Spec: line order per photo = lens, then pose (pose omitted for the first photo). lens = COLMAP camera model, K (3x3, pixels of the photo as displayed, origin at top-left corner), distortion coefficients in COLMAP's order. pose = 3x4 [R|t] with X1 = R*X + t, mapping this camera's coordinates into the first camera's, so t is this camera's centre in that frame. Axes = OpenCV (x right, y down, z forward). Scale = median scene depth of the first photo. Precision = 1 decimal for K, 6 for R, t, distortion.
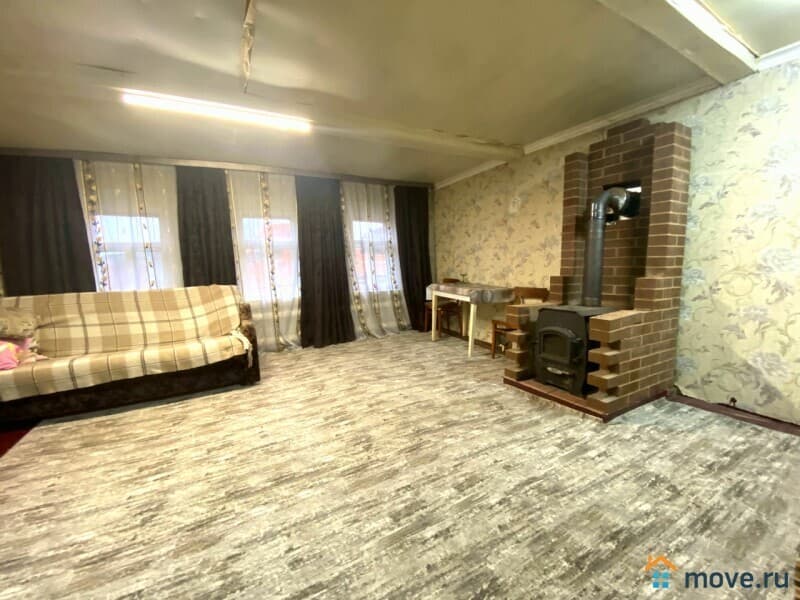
lens RADIAL K [[322.4, 0, 399.4], [0, 322.4, 300.2], [0, 0, 1]] dist [0.025424, -0.020784]
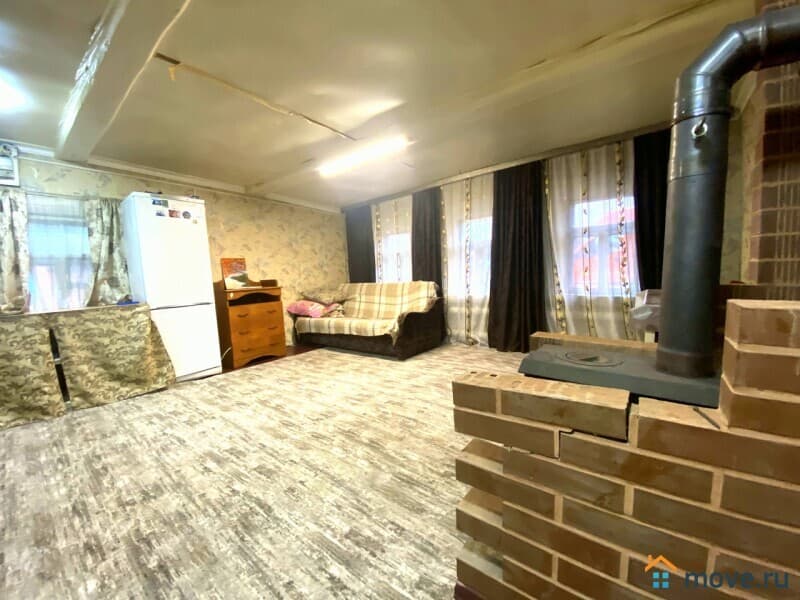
lens RADIAL K [[322.4, 0, 399.4], [0, 322.4, 300.2], [0, 0, 1]] dist [0.025424, -0.020784]
pose [[0.390803, 0.085029, -0.916539, 0.877405], [-0.071667, 0.995512, 0.061798, -0.066556], [0.917680, 0.041534, 0.395143, 0.634150]]
